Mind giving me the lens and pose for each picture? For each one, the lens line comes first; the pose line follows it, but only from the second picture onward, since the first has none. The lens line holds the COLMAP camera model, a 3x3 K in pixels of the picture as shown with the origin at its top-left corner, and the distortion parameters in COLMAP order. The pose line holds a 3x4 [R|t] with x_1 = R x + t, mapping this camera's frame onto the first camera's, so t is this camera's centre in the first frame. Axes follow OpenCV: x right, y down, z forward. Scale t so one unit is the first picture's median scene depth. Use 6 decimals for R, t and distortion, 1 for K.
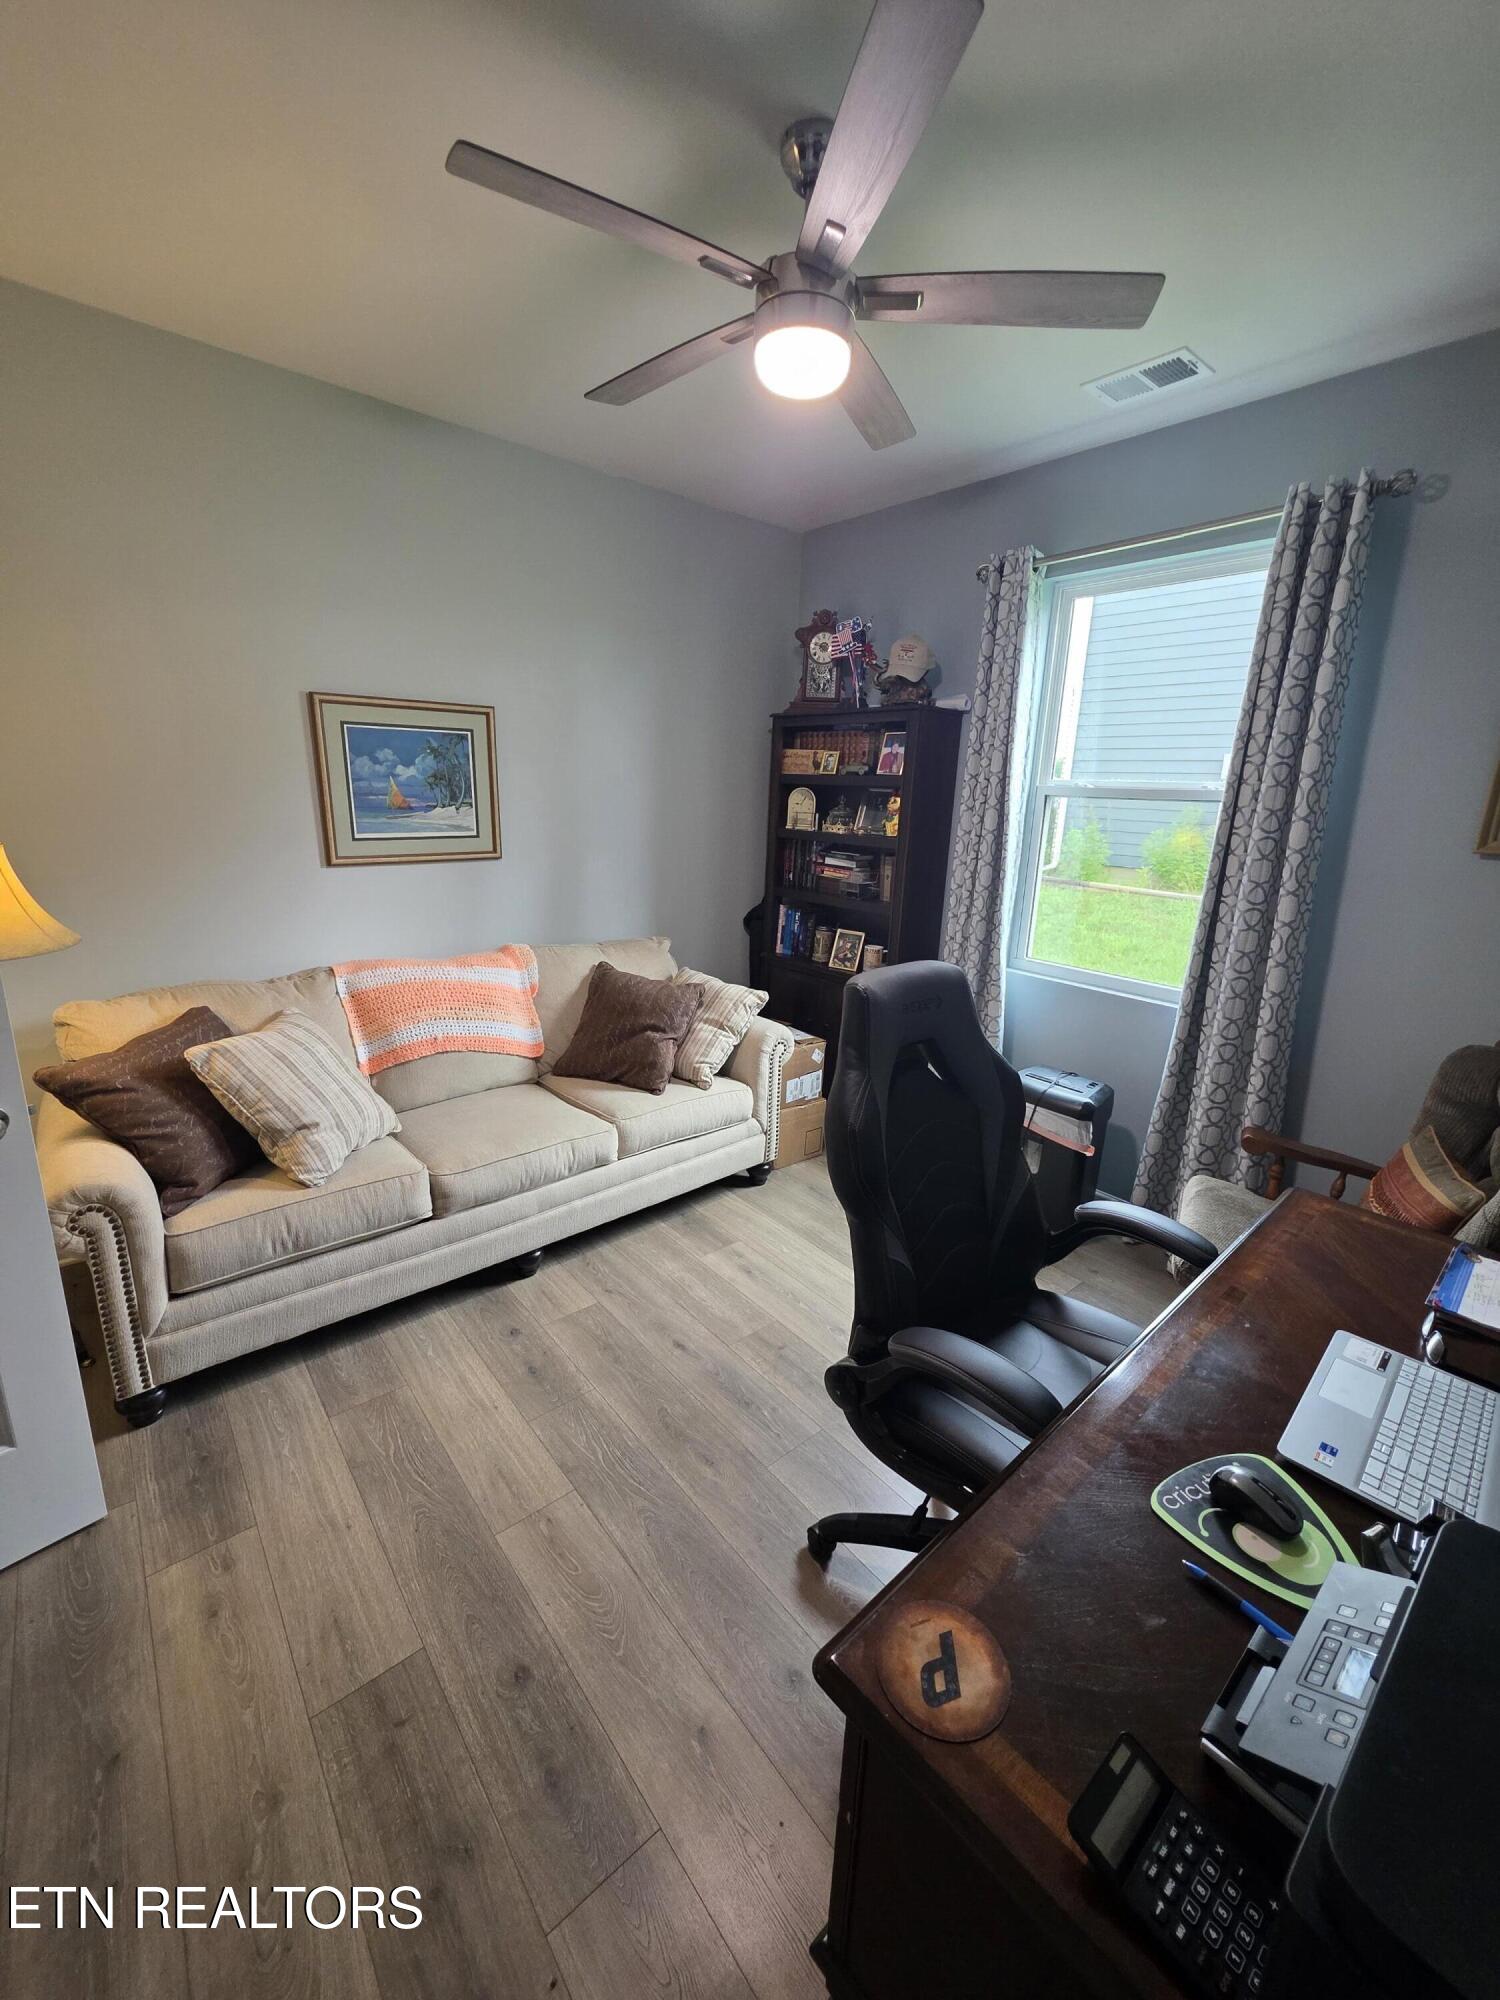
lens RADIAL K [[803.3, 0, 747.0], [0, 803.3, 997.6], [0, 0, 1]] dist [-0.000325, 0.000370]
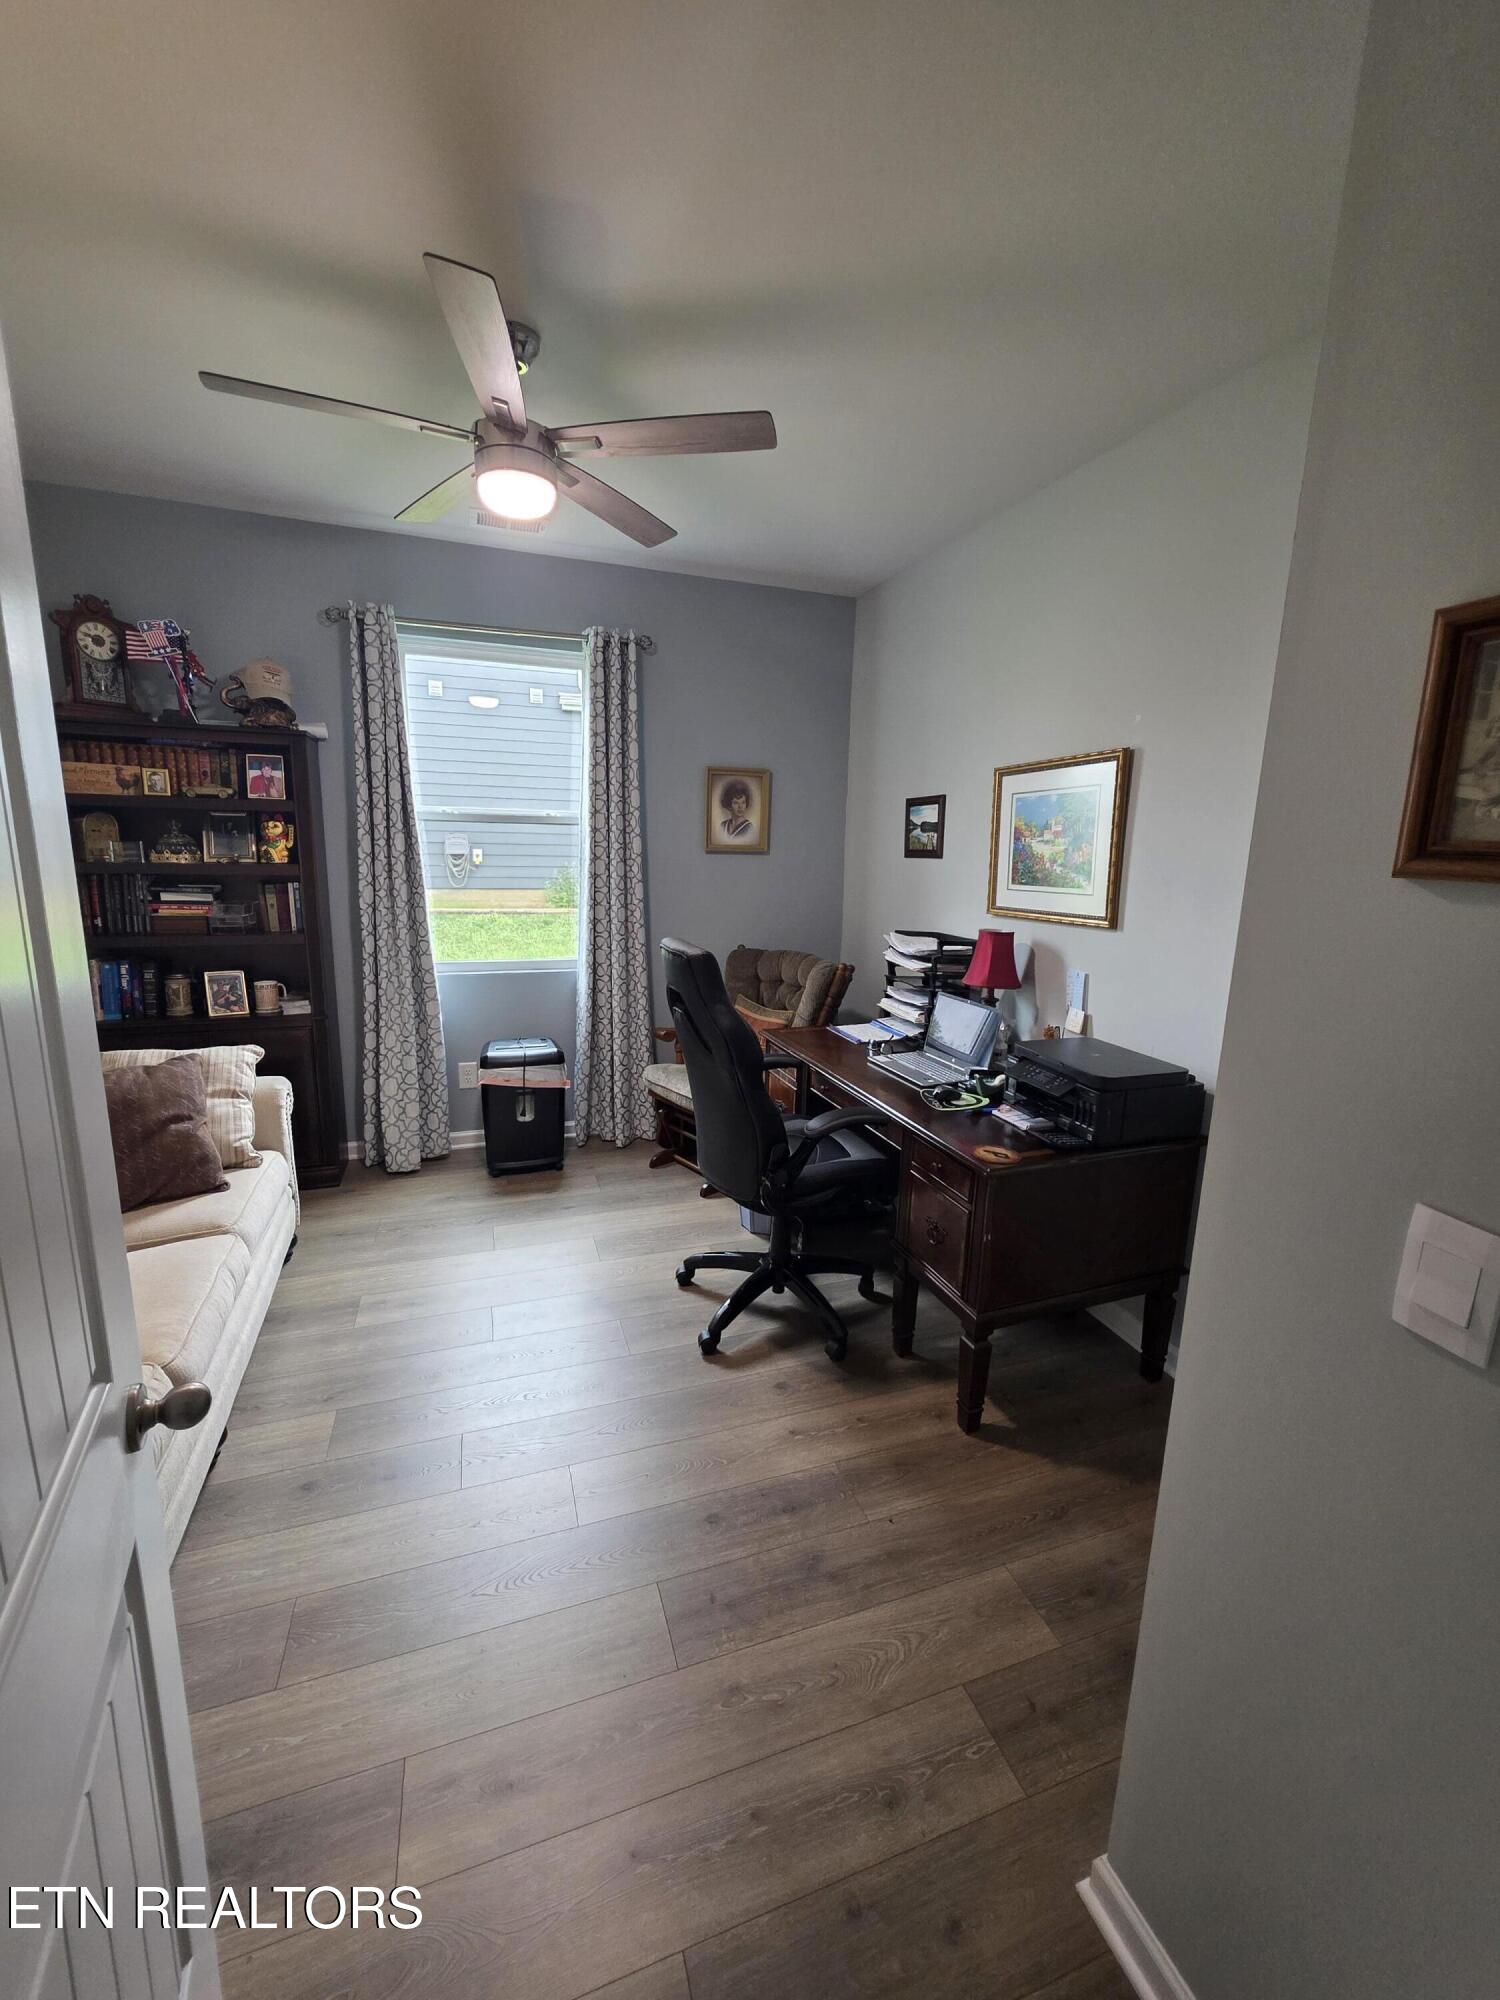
lens RADIAL K [[803.3, 0, 771.0], [0, 803.3, 995.0], [0, 0, 1]] dist [-0.000325, 0.000370]
pose [[0.351339, -0.211696, 0.912001, -0.537816], [0.222478, 0.965077, 0.138309, -0.052637], [-0.909431, 0.154307, 0.386166, 0.126009]]
